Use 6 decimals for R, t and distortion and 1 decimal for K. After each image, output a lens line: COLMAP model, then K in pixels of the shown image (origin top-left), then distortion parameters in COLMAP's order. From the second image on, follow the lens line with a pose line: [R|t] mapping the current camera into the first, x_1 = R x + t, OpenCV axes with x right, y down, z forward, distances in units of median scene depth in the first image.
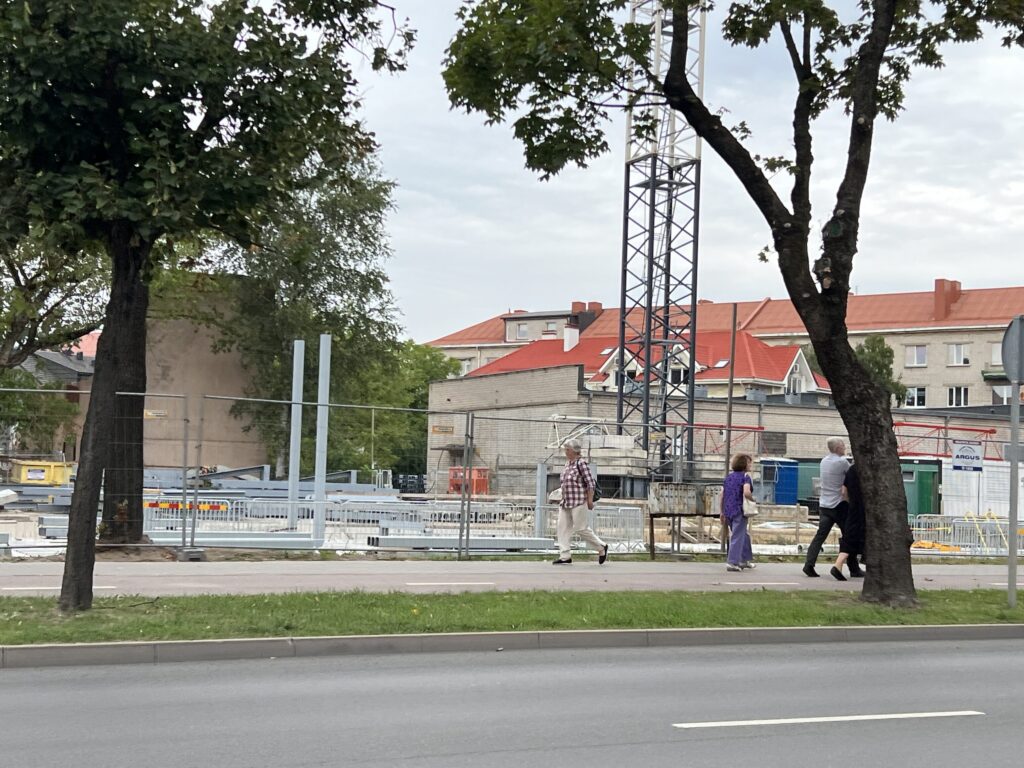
lens RADIAL K [[1520.5, 0, 512.0], [0, 1520.5, 384.0], [0, 0, 1]] dist [0.079045, -0.059717]
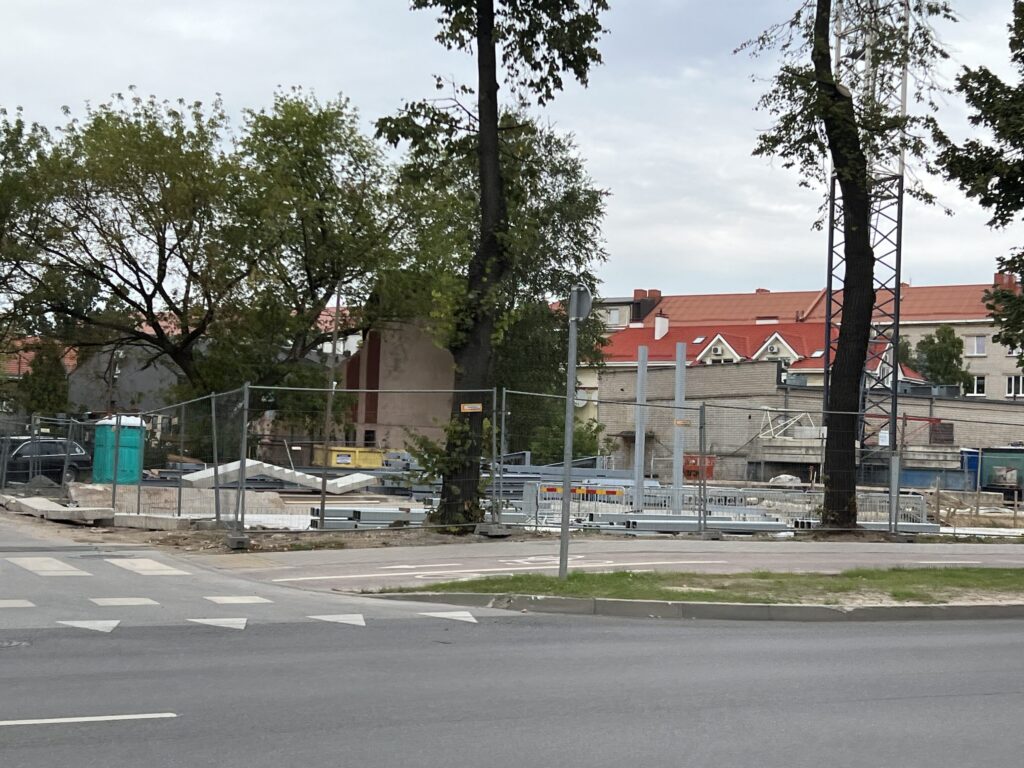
lens RADIAL K [[1520.5, 0, 512.0], [0, 1520.5, 384.0], [0, 0, 1]] dist [0.079045, -0.059717]
pose [[0.999695, 0.008983, 0.023007, -0.161737], [-0.009325, 0.999847, 0.014810, -0.009975], [-0.022870, -0.015020, 0.999626, -0.083728]]
